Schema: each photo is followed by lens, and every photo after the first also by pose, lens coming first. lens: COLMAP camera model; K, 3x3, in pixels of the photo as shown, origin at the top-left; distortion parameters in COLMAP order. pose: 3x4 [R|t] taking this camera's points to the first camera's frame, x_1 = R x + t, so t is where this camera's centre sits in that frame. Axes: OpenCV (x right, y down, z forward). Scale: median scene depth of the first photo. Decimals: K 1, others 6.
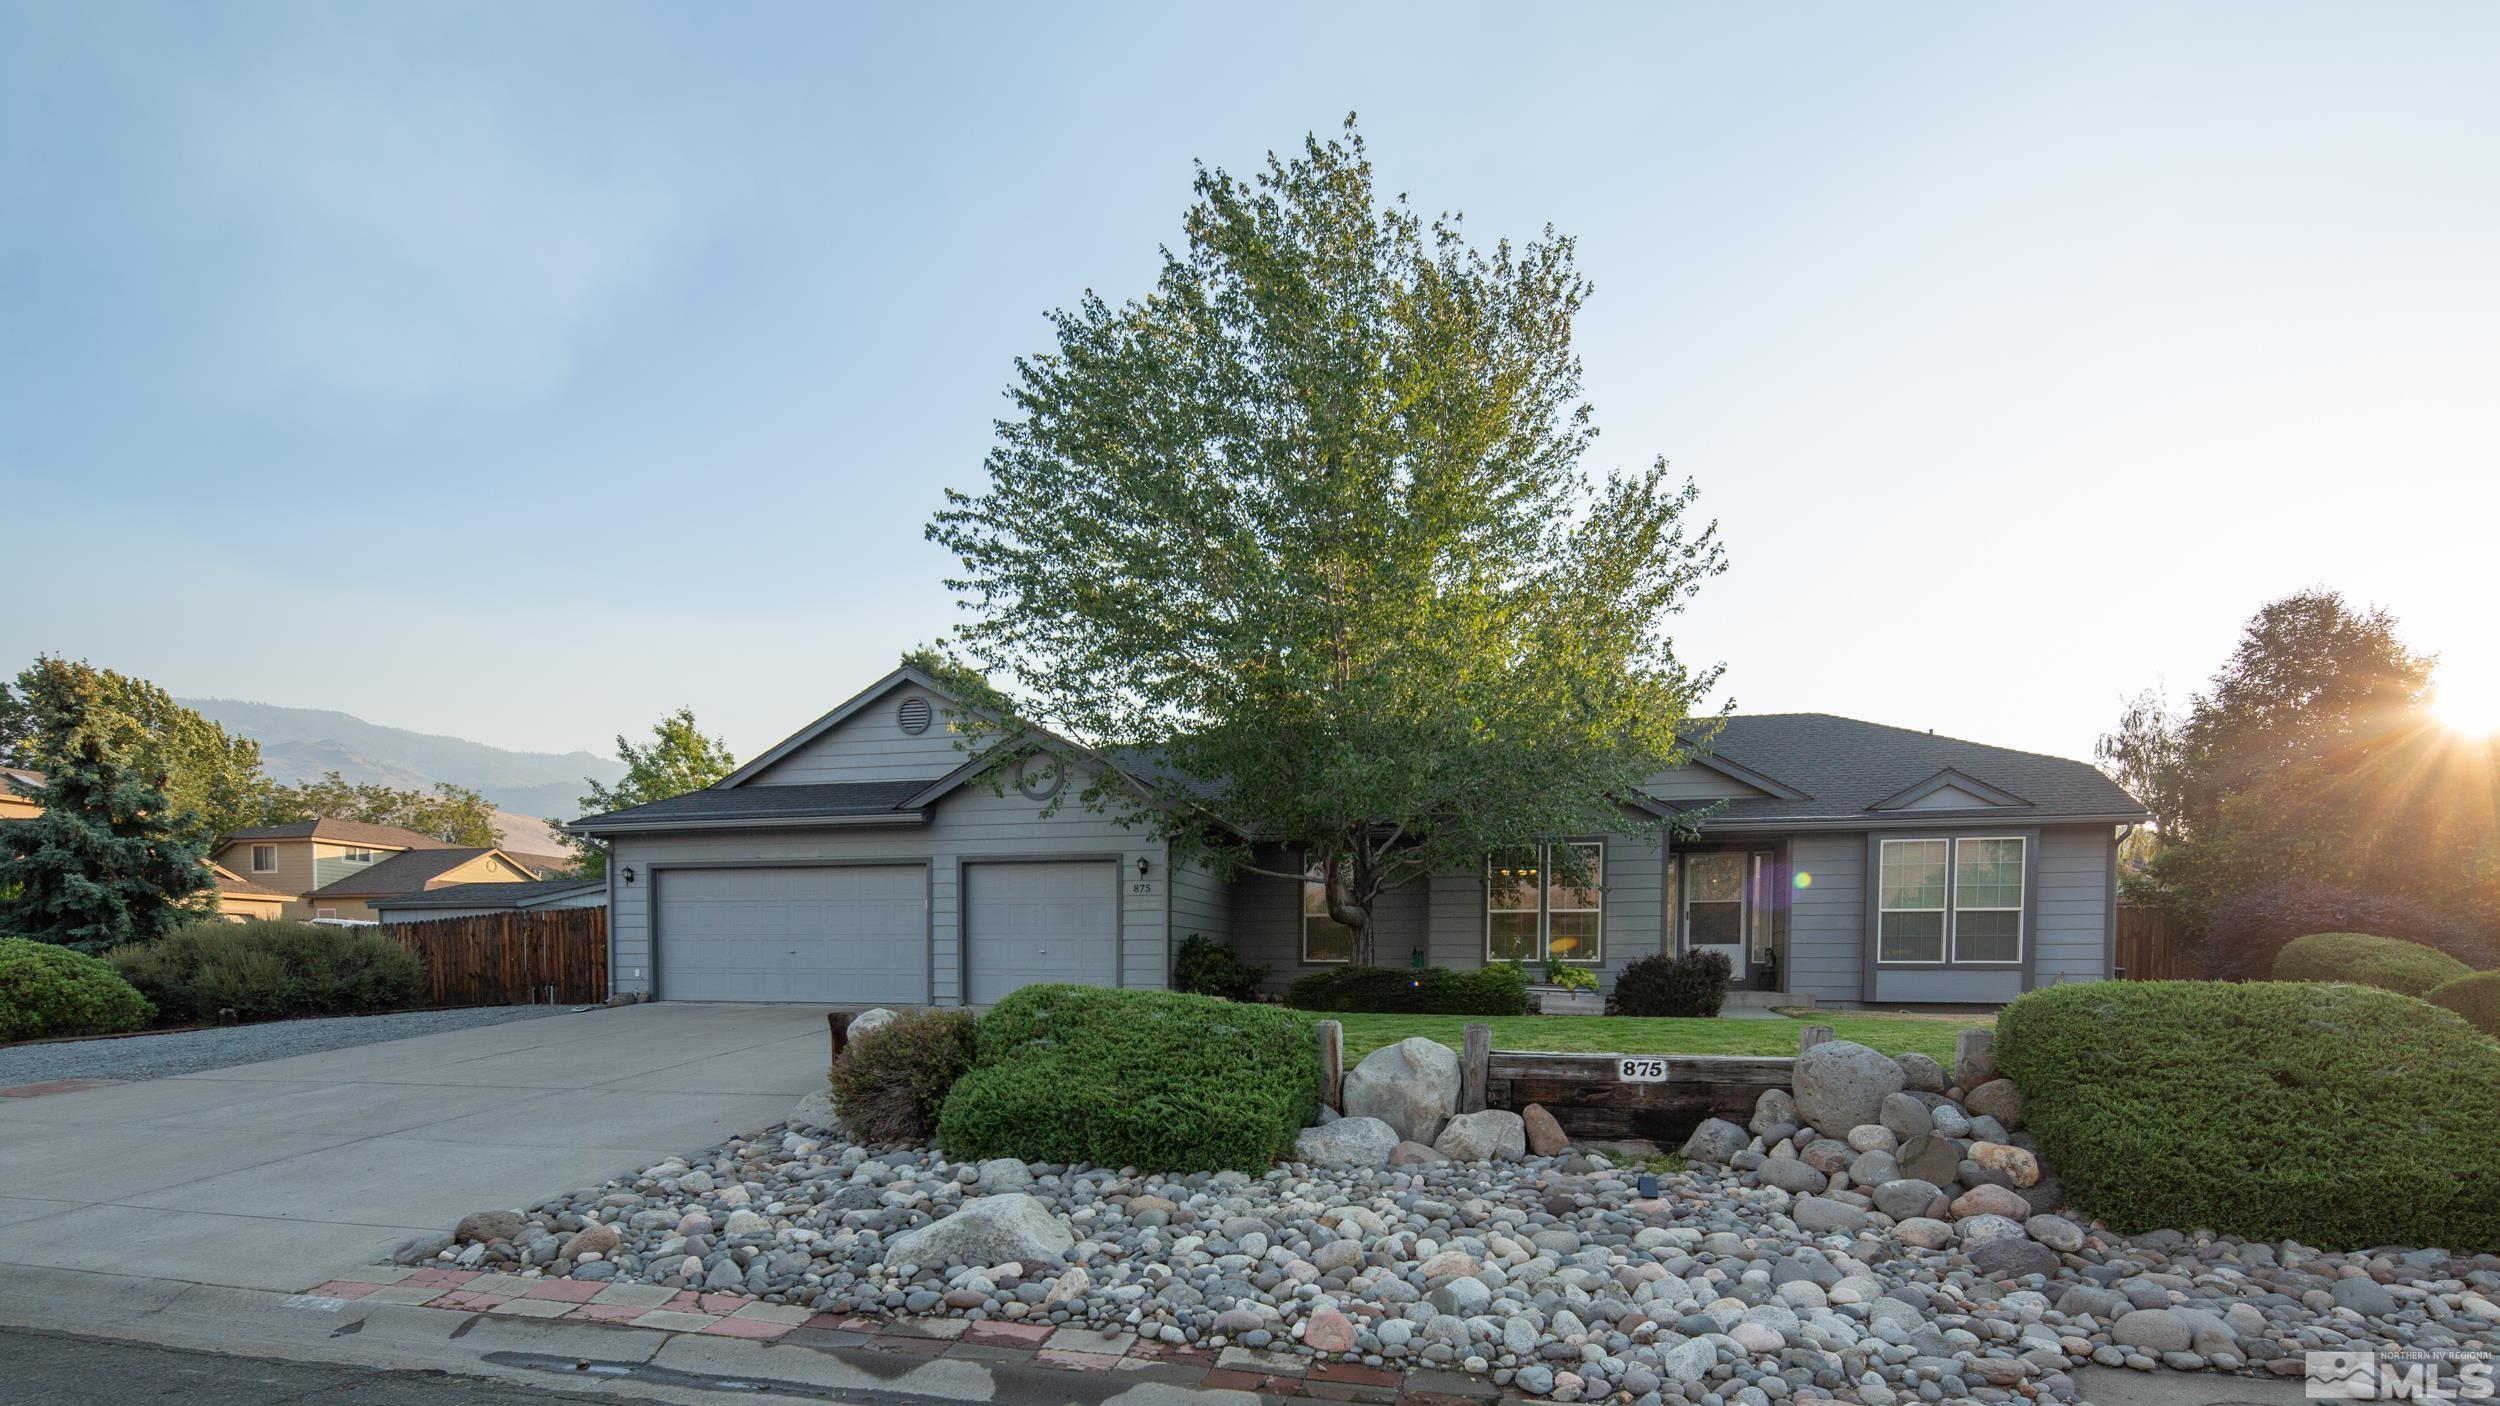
lens RADIAL K [[1222.2, 0, 1286.6], [0, 1222.2, 979.4], [0, 0, 1]] dist [0.000286, 0.001104]
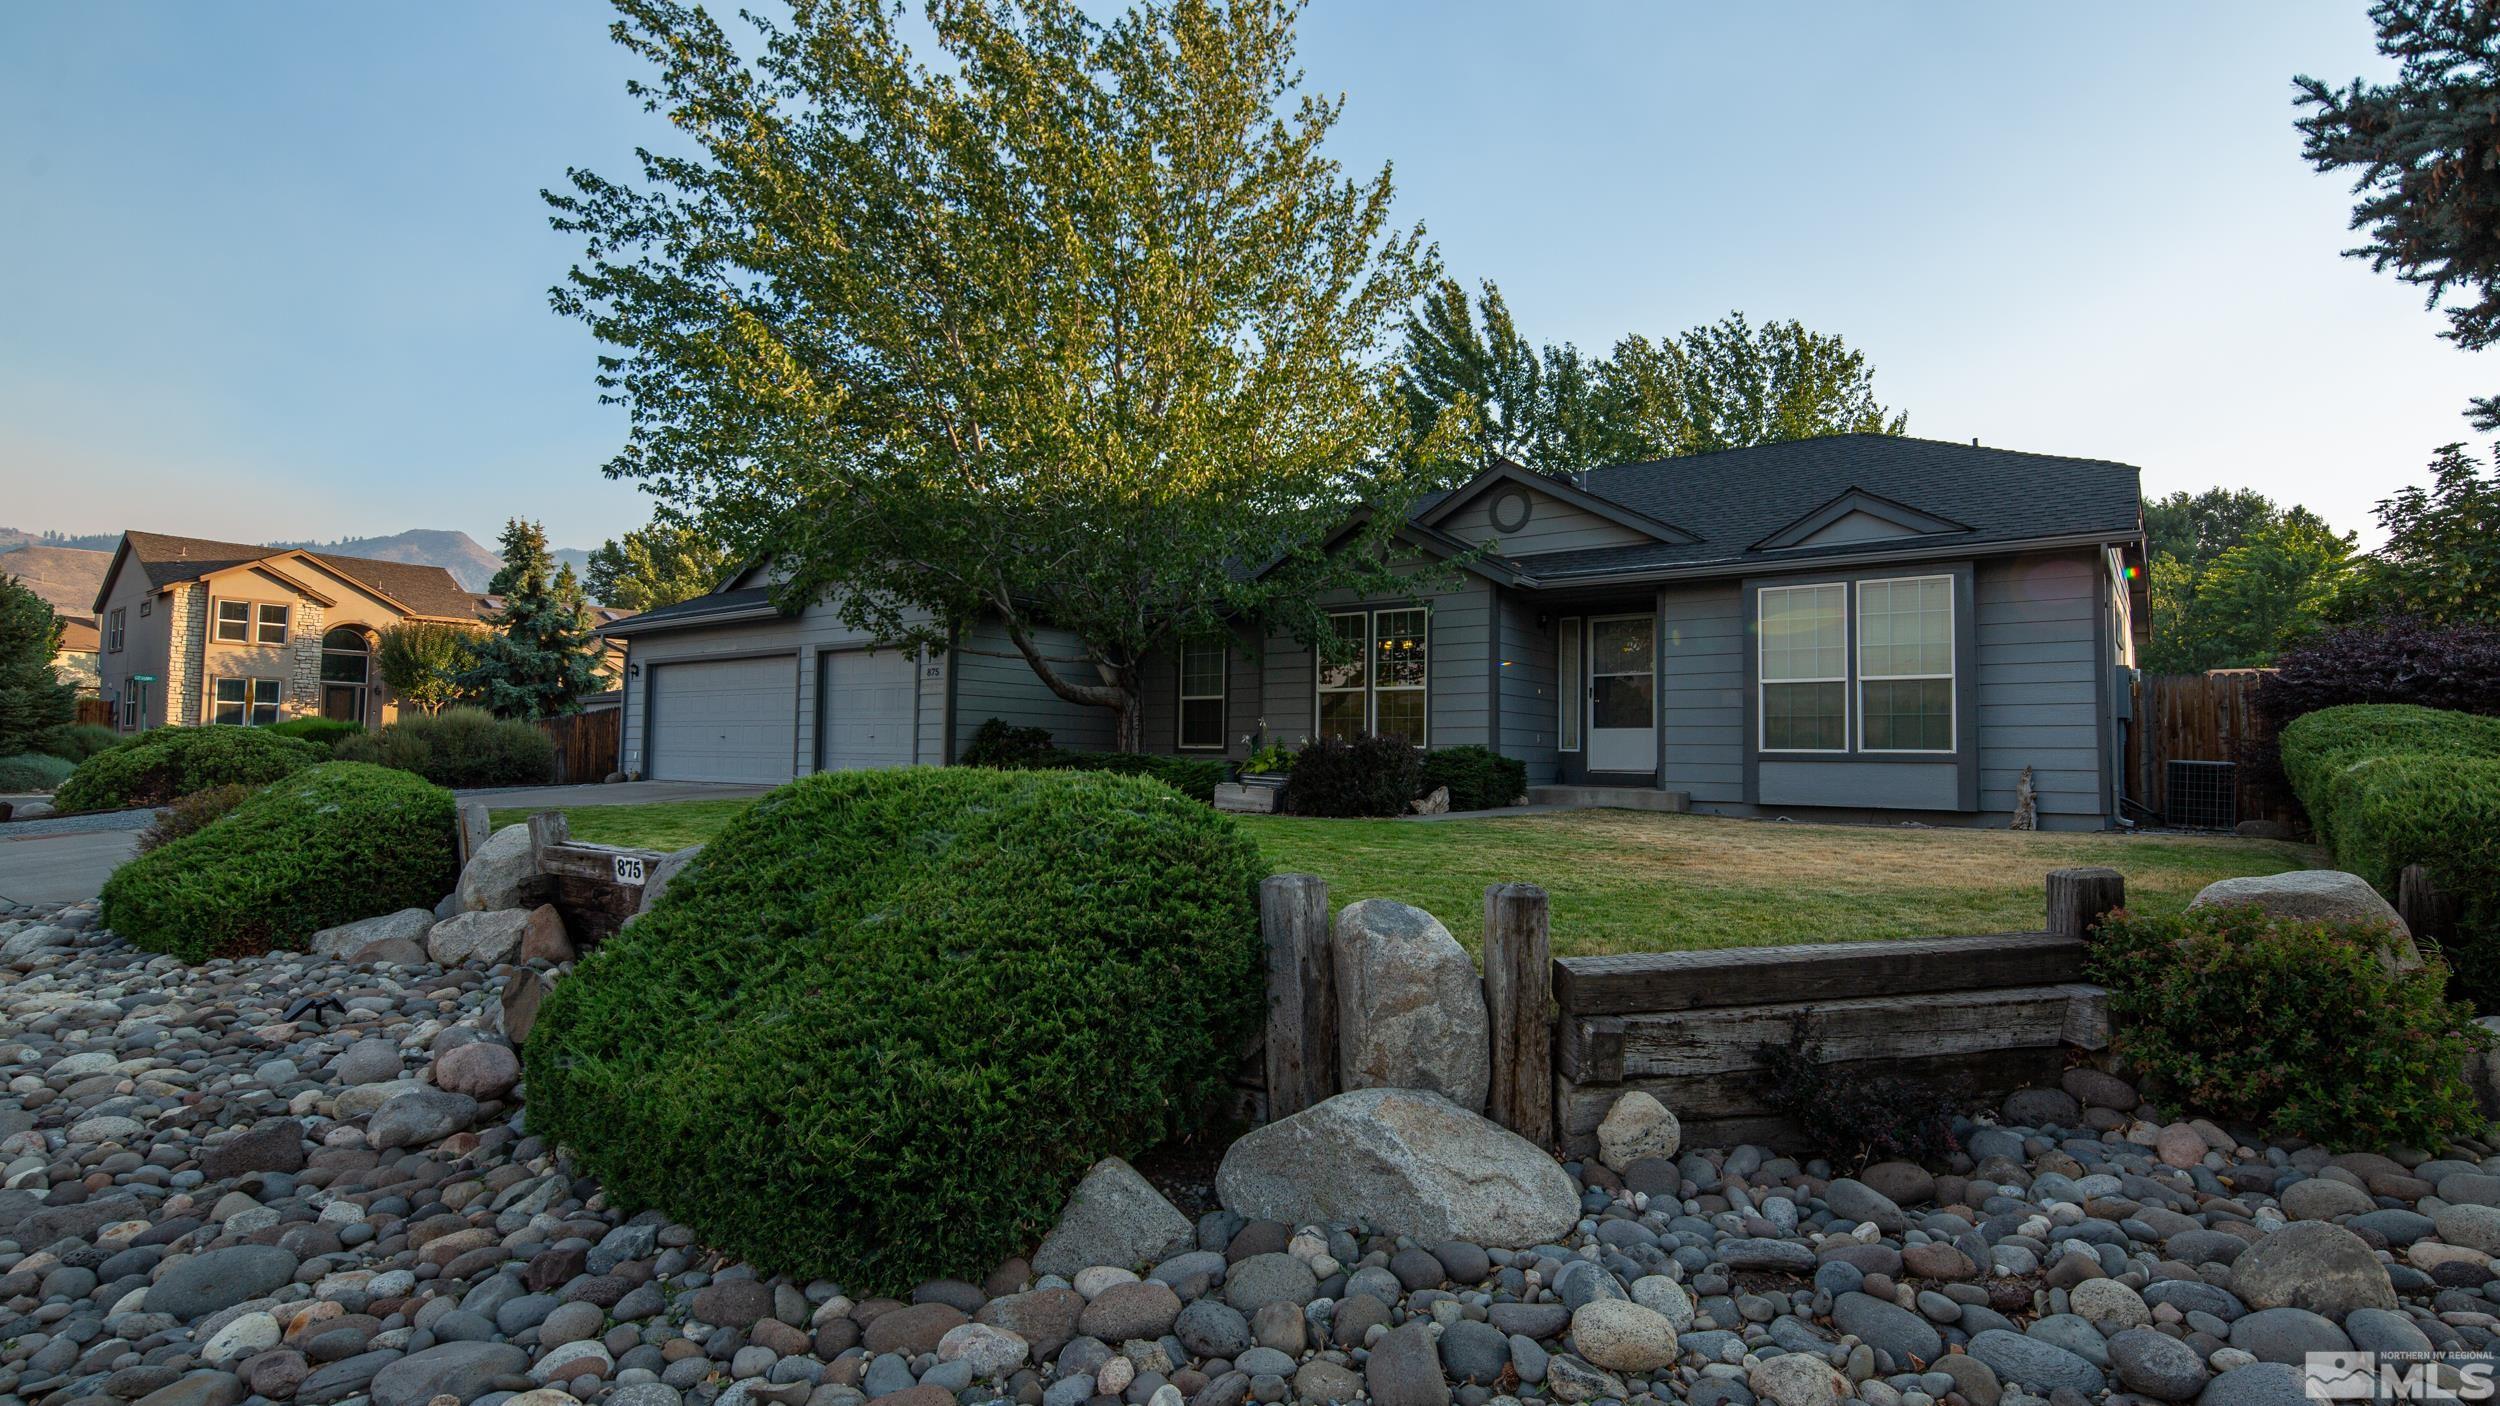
lens RADIAL K [[1207.0, 0, 1265.1], [0, 1207.0, 649.9], [0, 0, 1]] dist [0.003105, -0.001027]
pose [[0.919807, -0.027235, -0.391424, 0.494183], [-0.012041, 0.995159, -0.097538, 0.000202], [0.392185, 0.094429, 0.915027, 0.199038]]
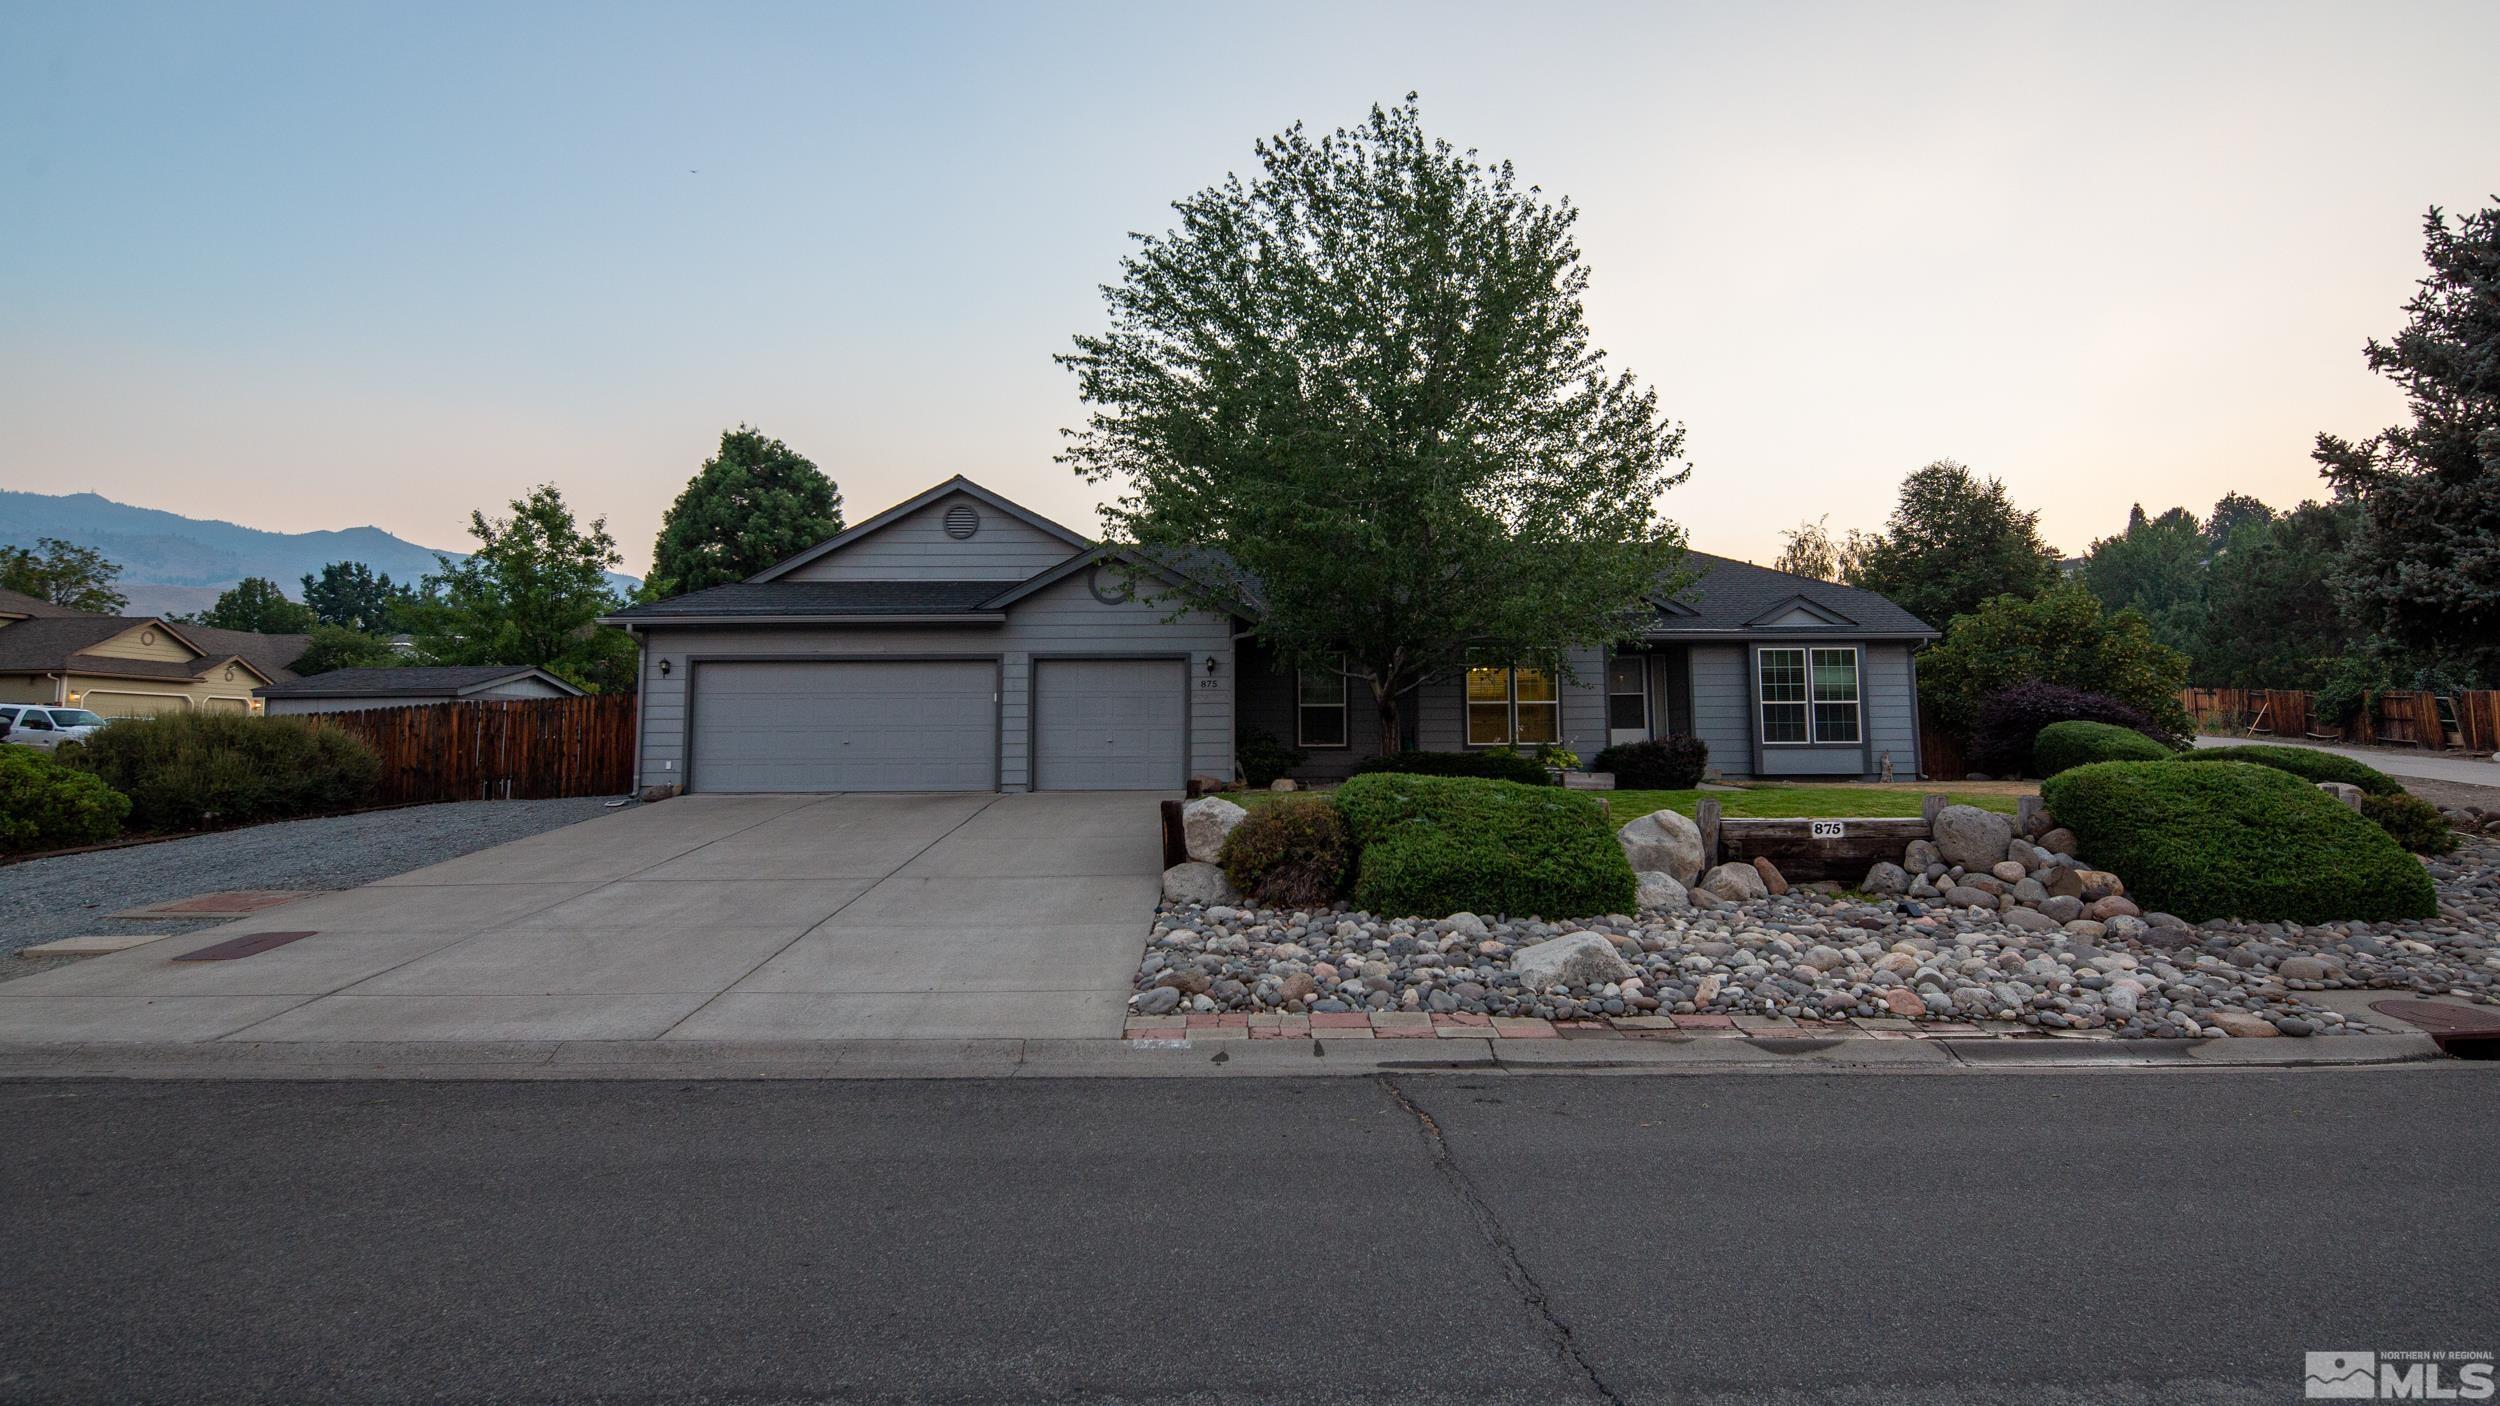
lens RADIAL K [[1207.0, 0, 1269.9], [0, 1207.0, 596.7], [0, 0, 1]] dist [0.003105, -0.001027]
pose [[0.962959, 0.022823, 0.268679, -0.352554], [0.012028, 0.991784, -0.127357, -0.011007], [-0.269378, 0.125872, 0.954773, -0.093207]]
